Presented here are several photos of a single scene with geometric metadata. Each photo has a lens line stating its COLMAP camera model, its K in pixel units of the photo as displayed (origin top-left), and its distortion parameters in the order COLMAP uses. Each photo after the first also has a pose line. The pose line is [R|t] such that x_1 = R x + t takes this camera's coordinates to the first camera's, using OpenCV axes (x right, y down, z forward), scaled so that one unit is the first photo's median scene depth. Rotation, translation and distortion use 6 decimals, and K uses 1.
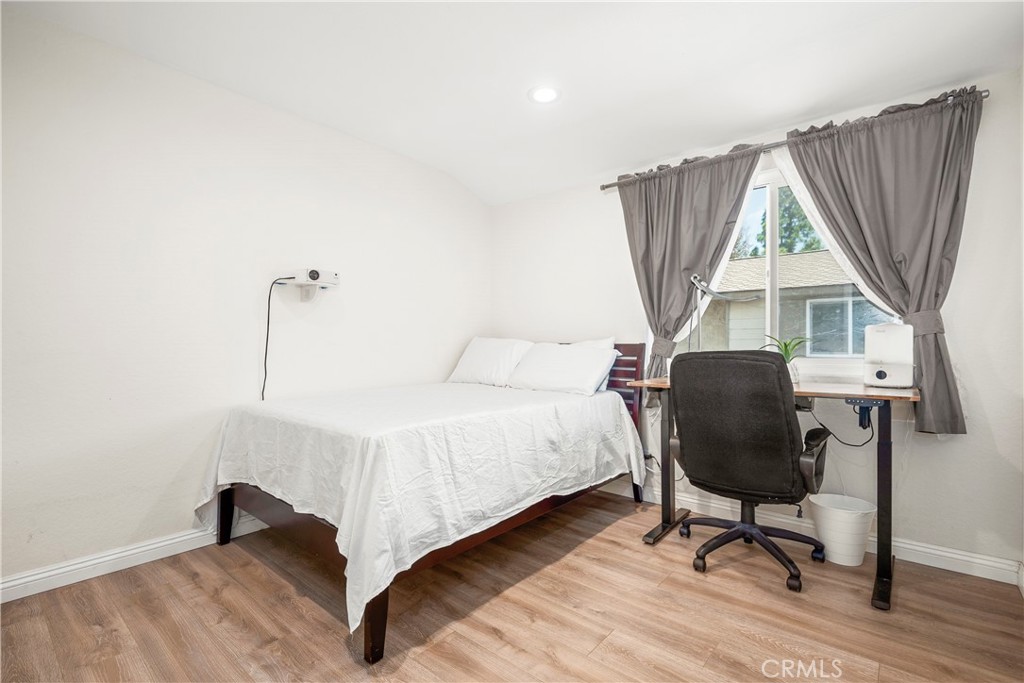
lens RADIAL K [[470.2, 0, 515.2], [0, 470.2, 342.4], [0, 0, 1]] dist [-0.005837, -0.000883]
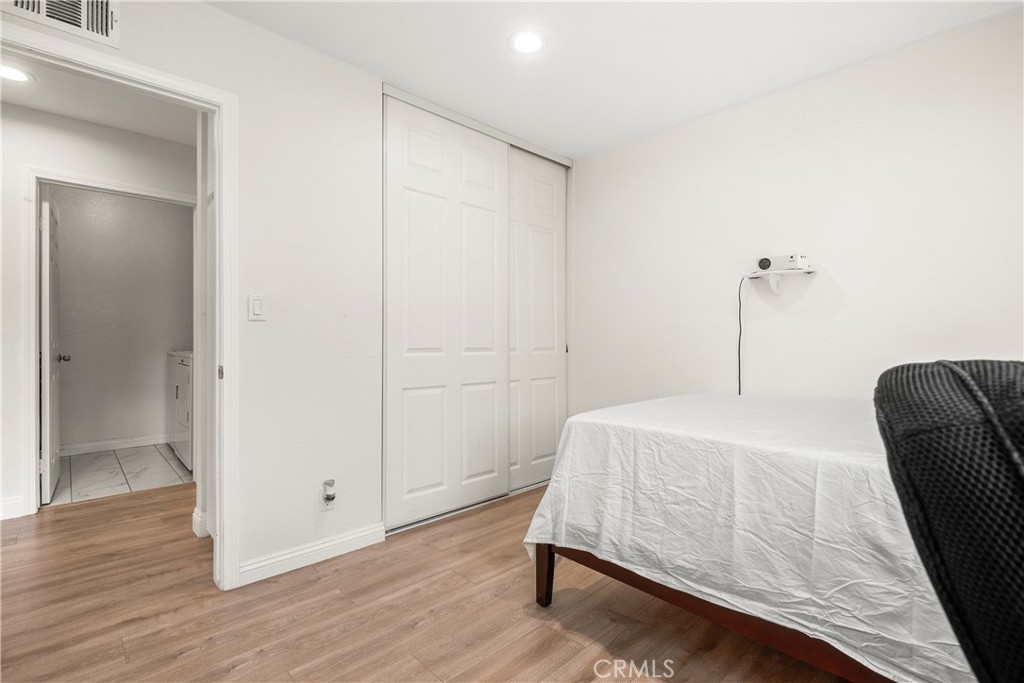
lens RADIAL K [[470.2, 0, 515.0], [0, 470.2, 337.2], [0, 0, 1]] dist [-0.005837, -0.000883]
pose [[-0.113940, -0.005922, -0.993470, 0.721899], [0.002328, 0.999978, -0.006228, 0.003549], [0.993485, -0.003022, -0.113924, 0.855550]]
